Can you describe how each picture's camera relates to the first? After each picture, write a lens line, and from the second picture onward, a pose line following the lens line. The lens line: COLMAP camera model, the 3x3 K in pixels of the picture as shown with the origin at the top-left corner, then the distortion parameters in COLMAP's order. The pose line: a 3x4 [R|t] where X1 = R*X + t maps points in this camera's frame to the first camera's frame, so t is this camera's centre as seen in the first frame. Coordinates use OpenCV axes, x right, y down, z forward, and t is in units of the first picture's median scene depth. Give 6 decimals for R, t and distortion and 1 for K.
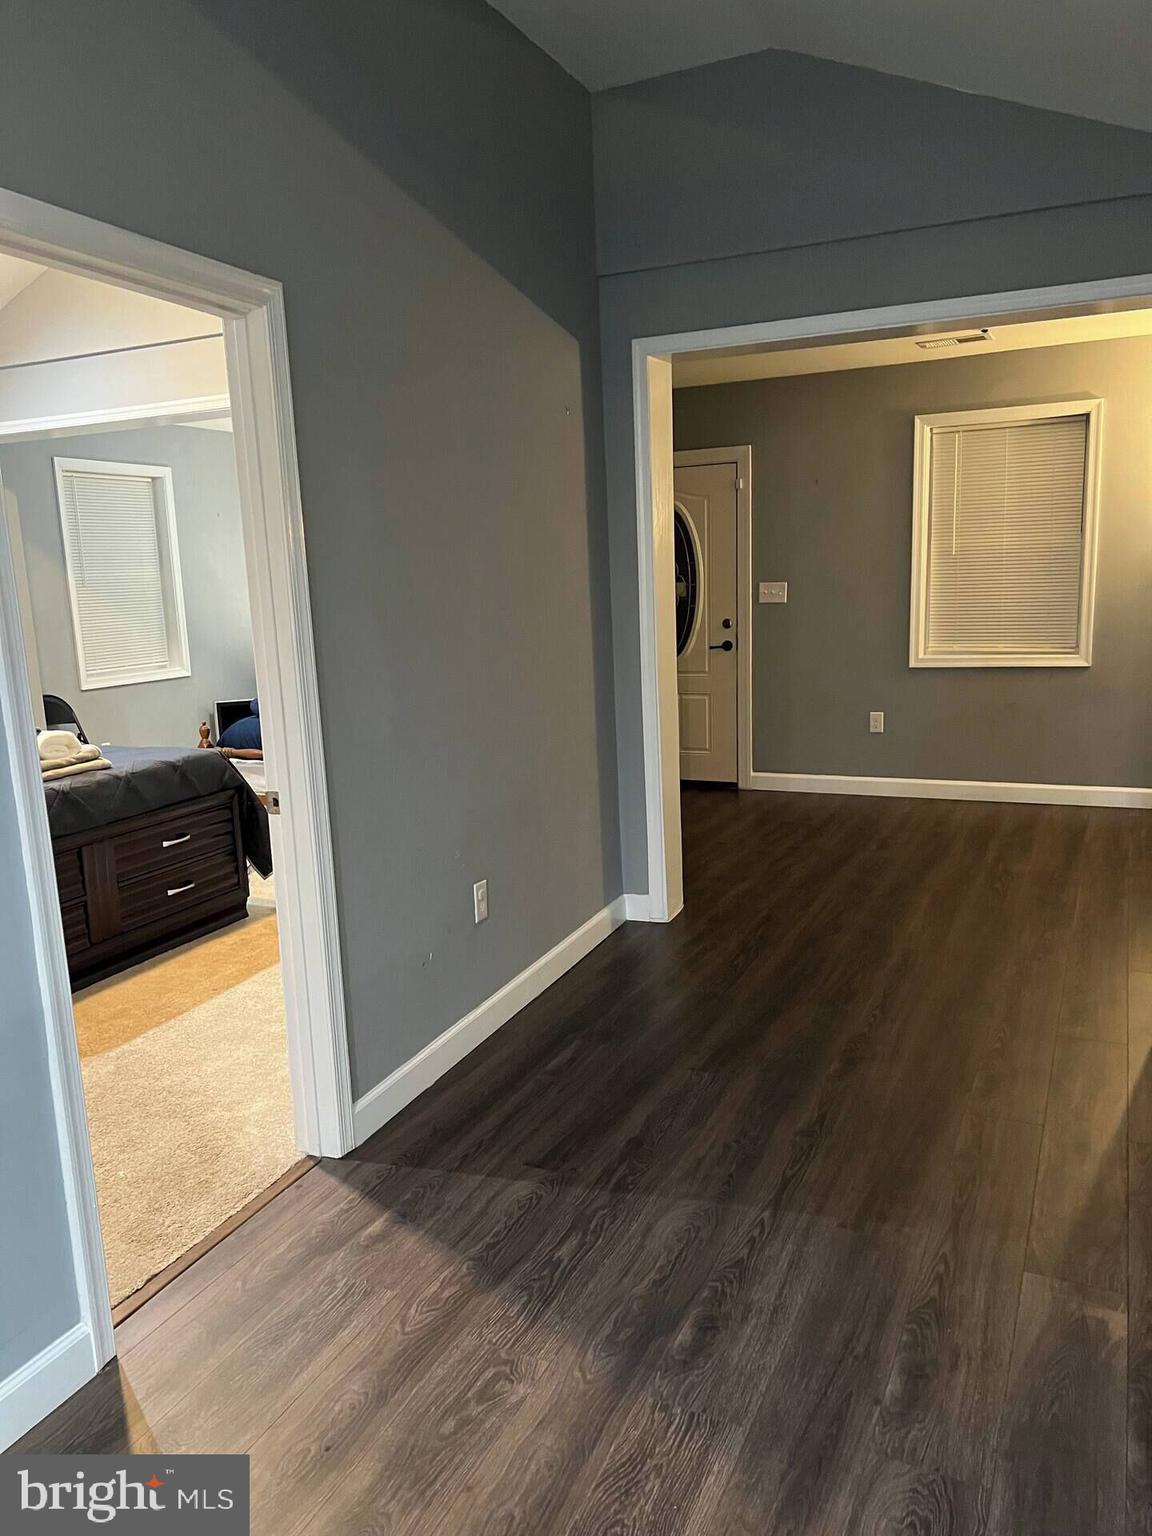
lens RADIAL K [[1128.9, 0, 572.5], [0, 1128.9, 787.4], [0, 0, 1]] dist [0.034224, -0.054136]
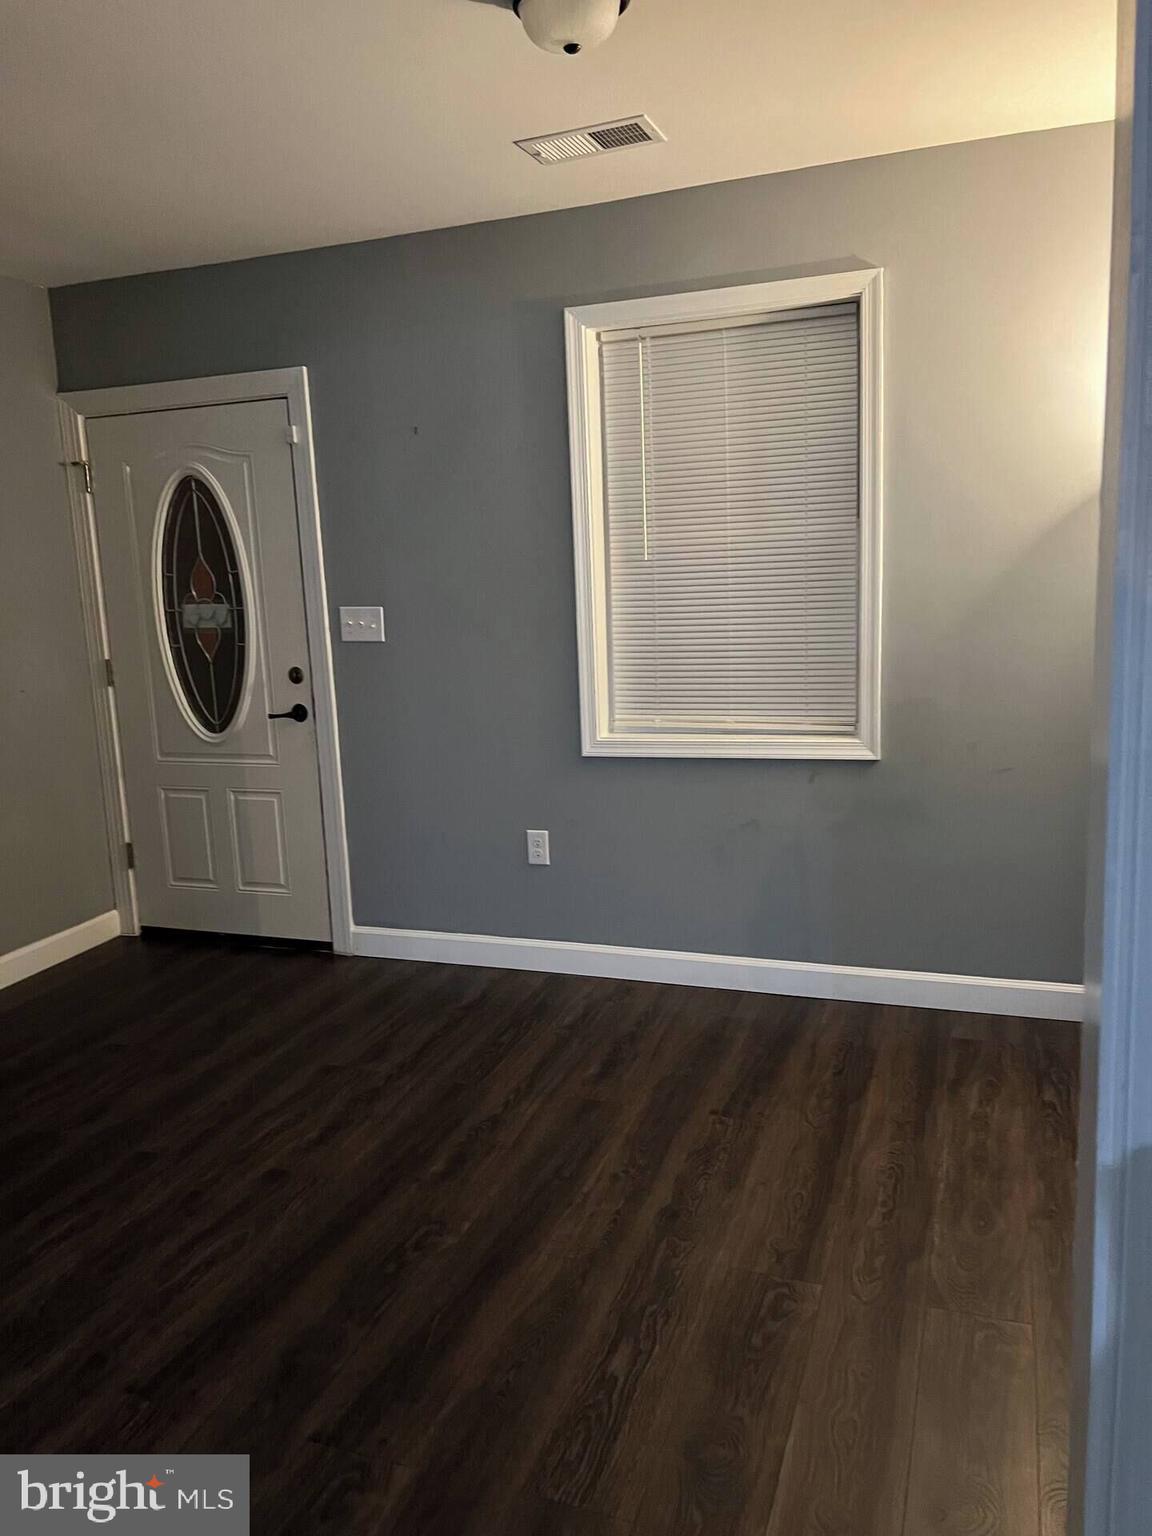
lens RADIAL K [[1193.0, 0, 576.0], [0, 1193.0, 768.0], [0, 0, 1]] dist [0.076483, -0.003913]
pose [[0.994478, -0.024595, 0.102025, 0.232579], [0.025996, 0.999585, -0.012433, -0.092626], [-0.101677, 0.015016, 0.994704, 0.401793]]
